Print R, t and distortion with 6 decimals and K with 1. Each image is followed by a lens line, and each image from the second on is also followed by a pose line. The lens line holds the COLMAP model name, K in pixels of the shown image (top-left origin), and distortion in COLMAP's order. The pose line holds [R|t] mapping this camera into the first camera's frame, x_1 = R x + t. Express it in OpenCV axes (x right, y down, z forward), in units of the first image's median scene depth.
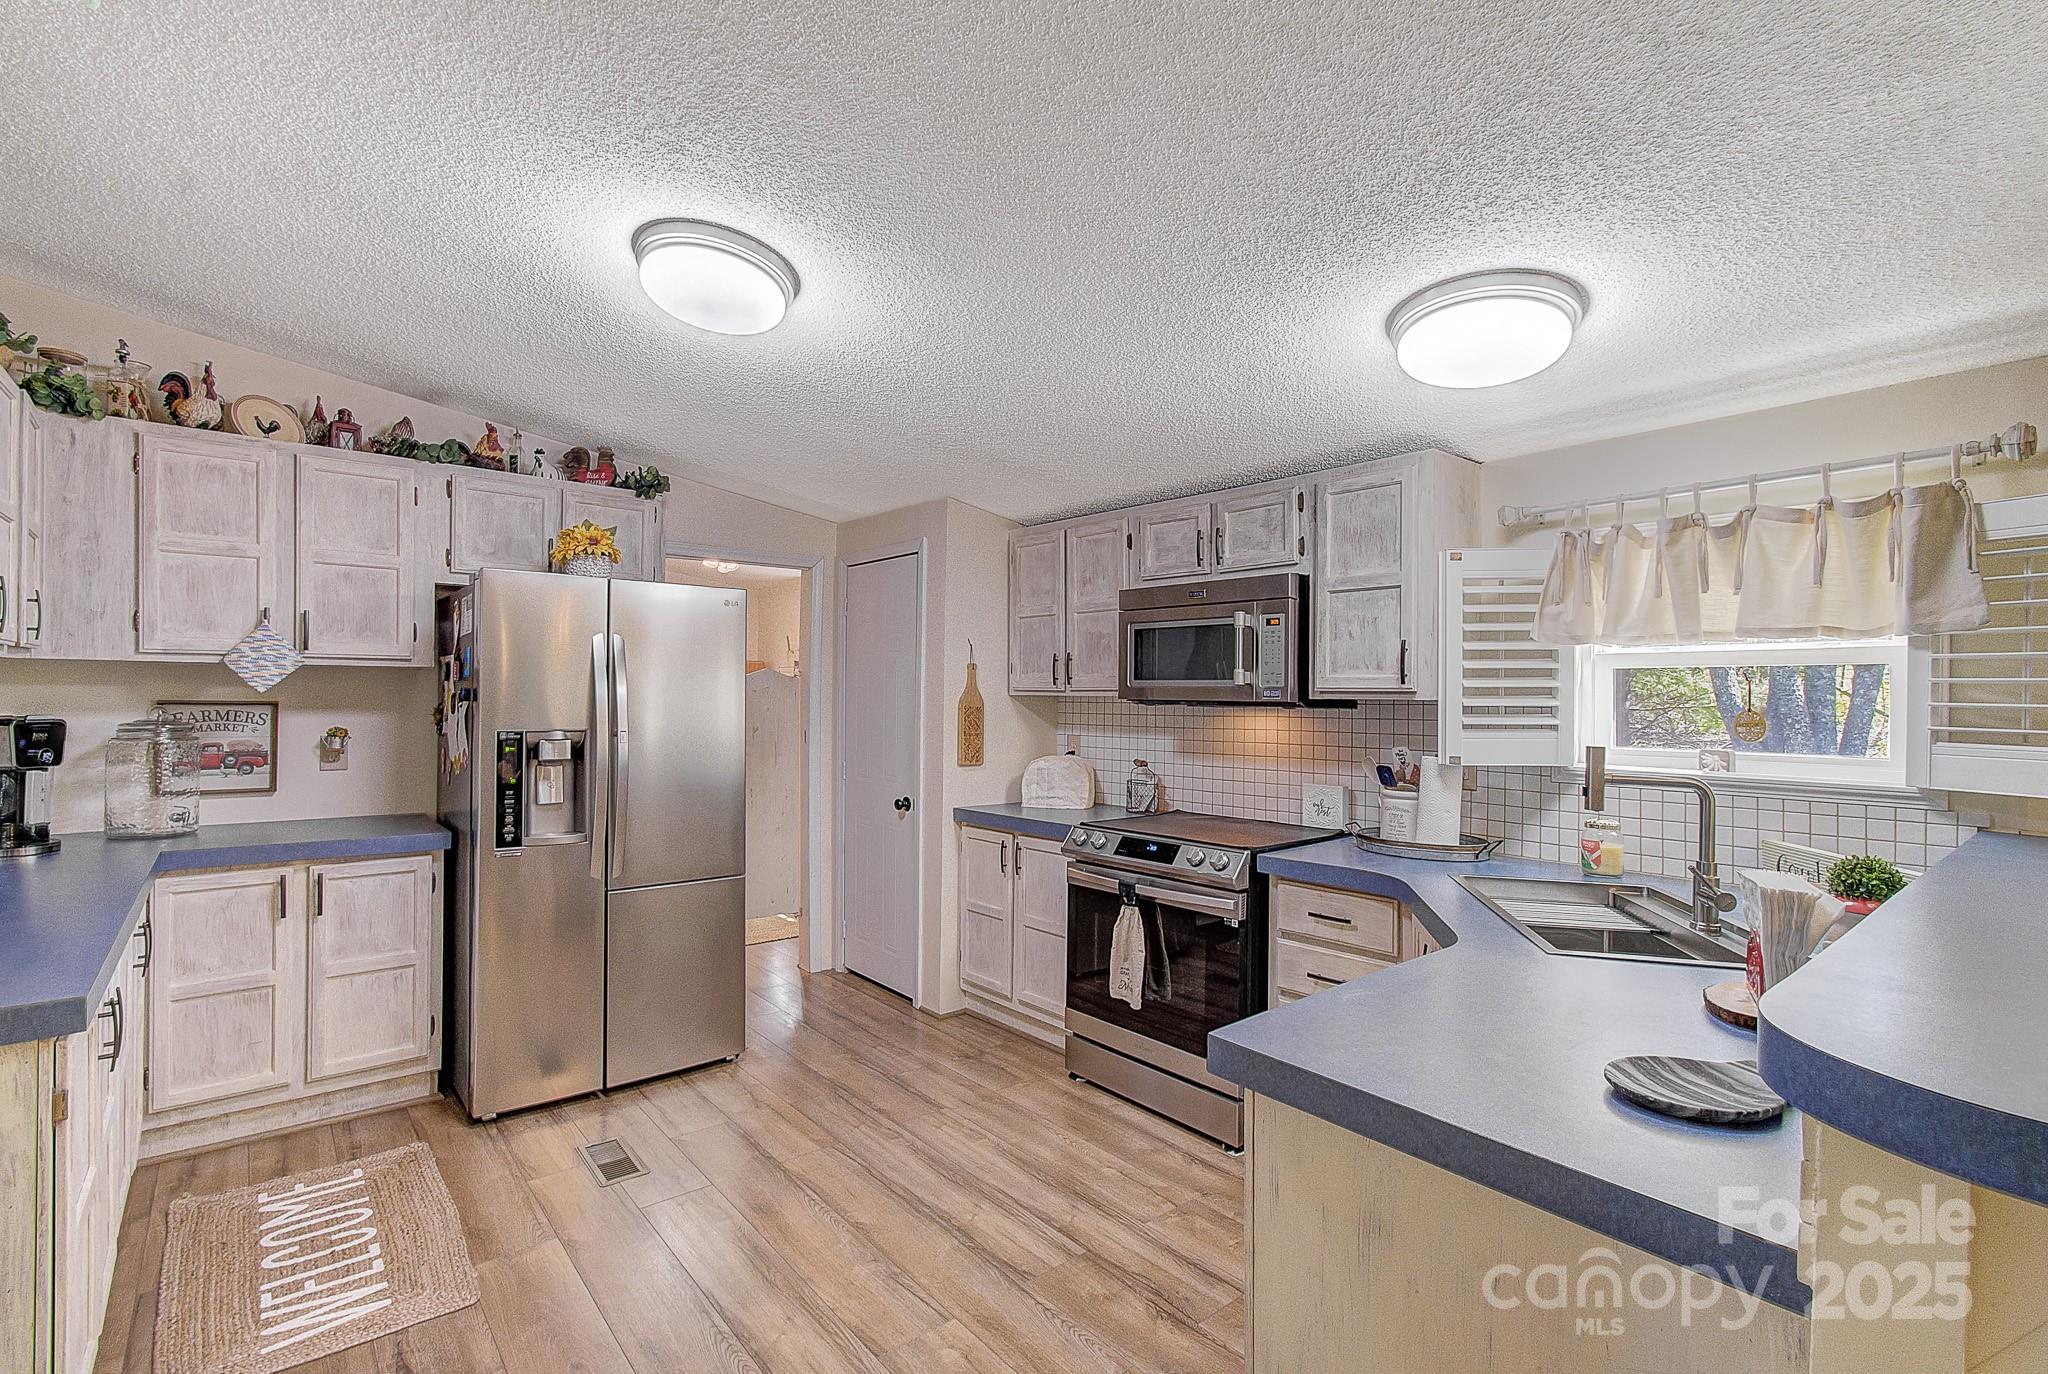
lens RADIAL K [[923.2, 0, 980.9], [0, 923.2, 694.3], [0, 0, 1]] dist [0.001613, 0.000637]
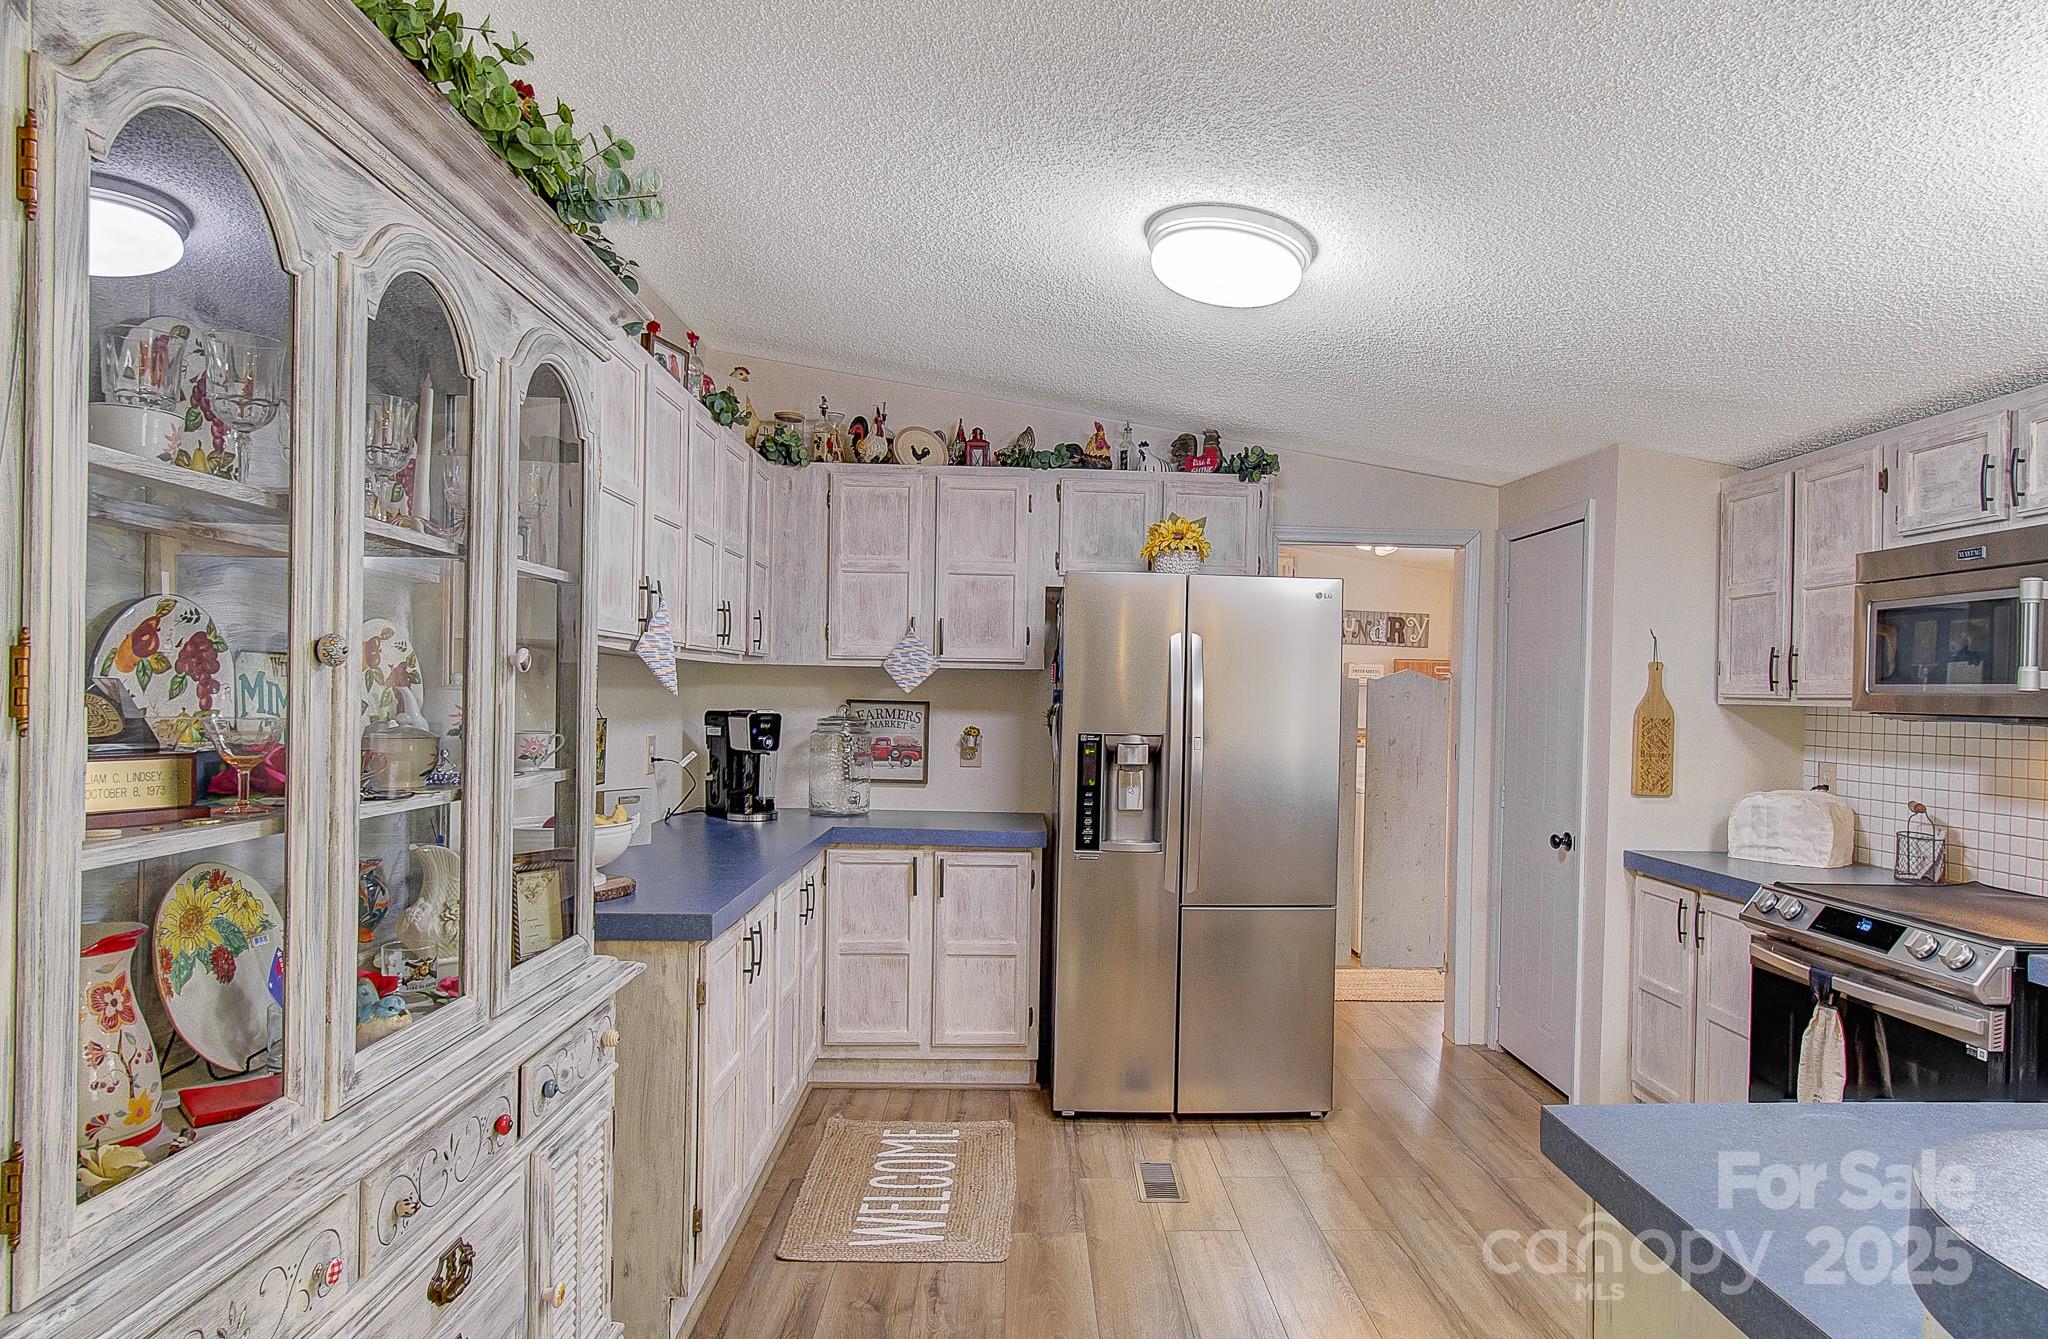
lens RADIAL K [[1175.1, 0, 1098.6], [0, 1175.1, 705.1], [0, 0, 1]] dist [-0.039014, 0.000152]
pose [[0.821265, 0.011899, -0.570424, 0.218543], [-0.011462, 0.999925, 0.004357, 0.003937], [0.570432, 0.002960, 0.821339, -0.034004]]
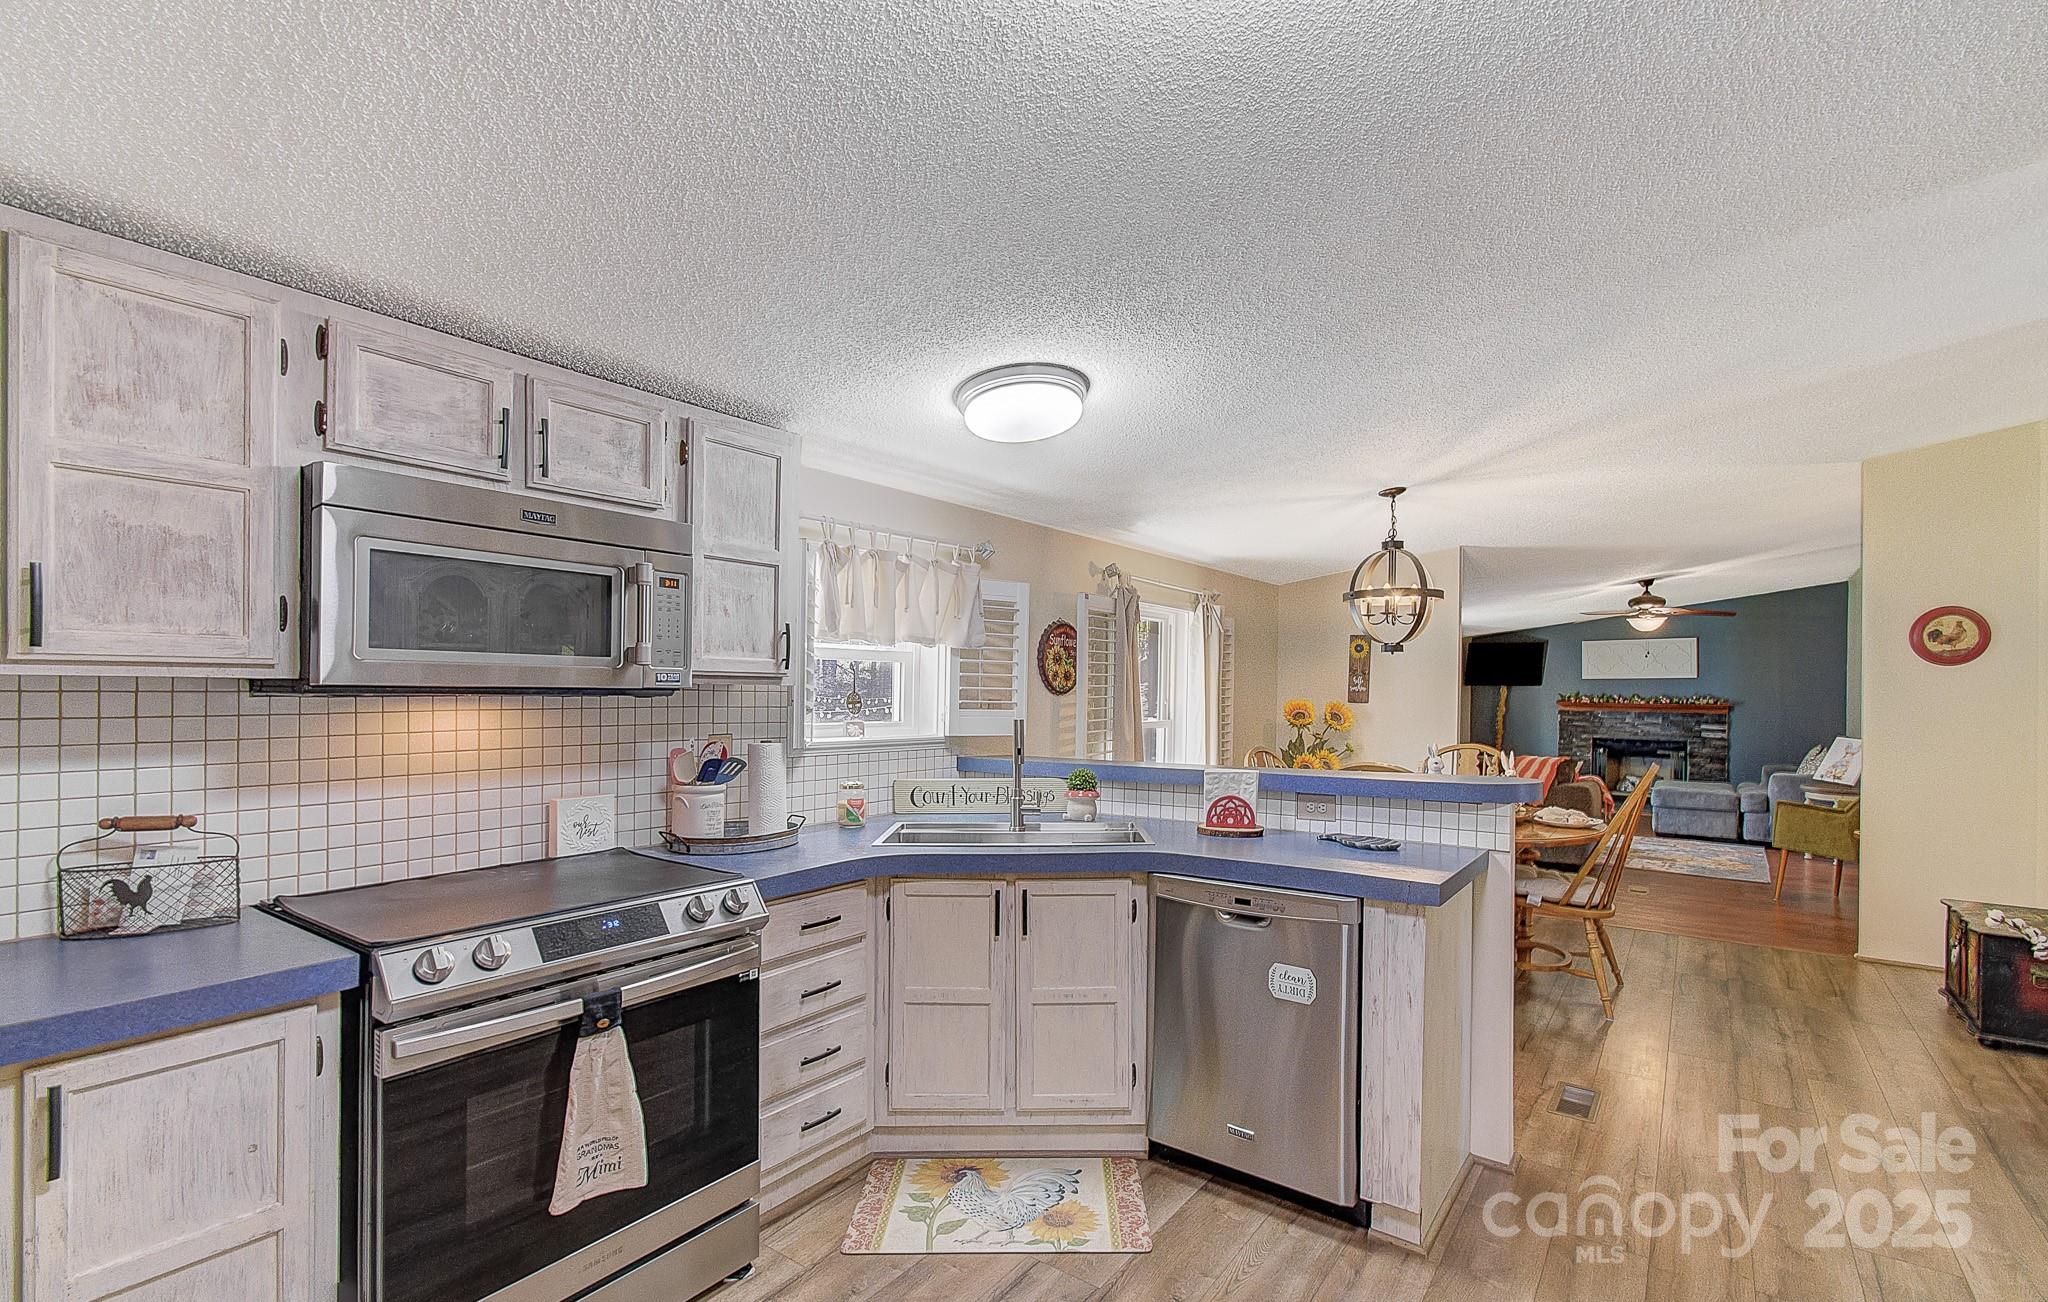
lens RADIAL K [[891.6, 0, 1063.3], [0, 891.6, 695.9], [0, 0, 1]] dist [-0.001415, 0.000457]
pose [[-0.266812, -0.016253, 0.963612, -0.492140], [-0.010913, 0.999845, 0.013843, 0.000726], [-0.963687, -0.006822, -0.266948, 0.910506]]
